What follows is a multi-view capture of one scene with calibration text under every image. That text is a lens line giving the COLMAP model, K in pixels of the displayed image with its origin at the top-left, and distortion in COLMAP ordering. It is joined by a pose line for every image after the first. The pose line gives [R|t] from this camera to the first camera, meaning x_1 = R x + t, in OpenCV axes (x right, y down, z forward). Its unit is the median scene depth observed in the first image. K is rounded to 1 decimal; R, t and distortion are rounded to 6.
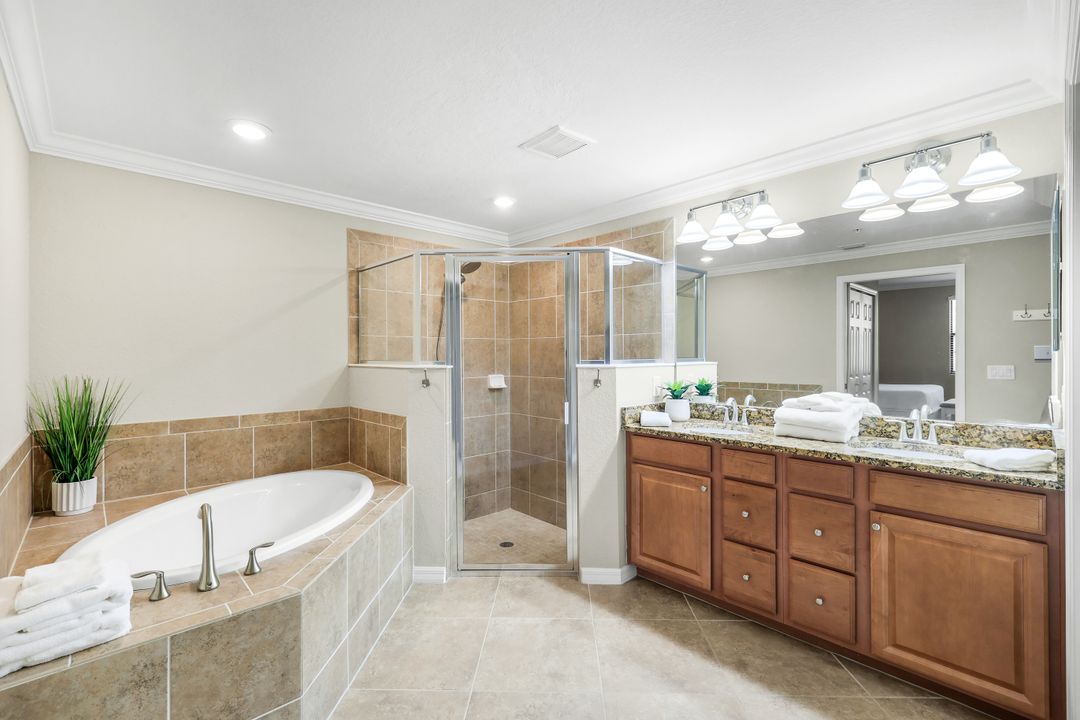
lens RADIAL K [[472.2, 0, 540.0], [0, 472.2, 360.0], [0, 0, 1]] dist [-0.000816, -0.000376]
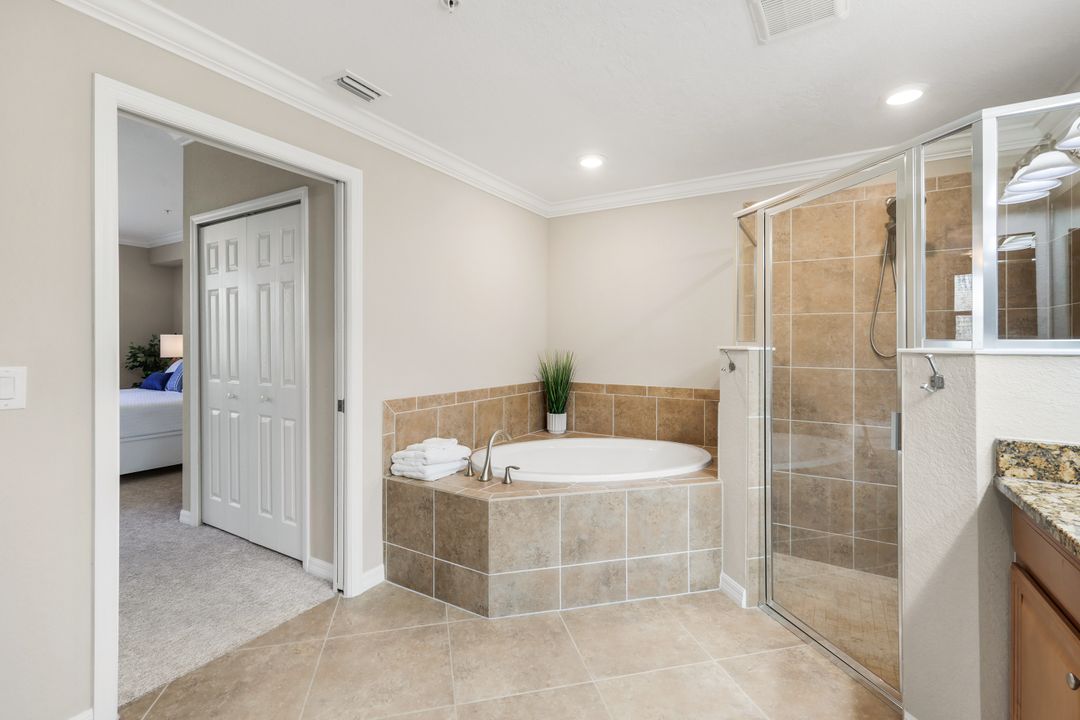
lens RADIAL K [[481.1, 0, 539.9], [0, 481.1, 343.6], [0, 0, 1]] dist [0.000903, -0.000098]
pose [[0.266709, 0.004471, -0.963767, 0.532297], [-0.012617, 0.999920, 0.001148, 0.009772], [0.963695, 0.011854, 0.266744, 0.433977]]
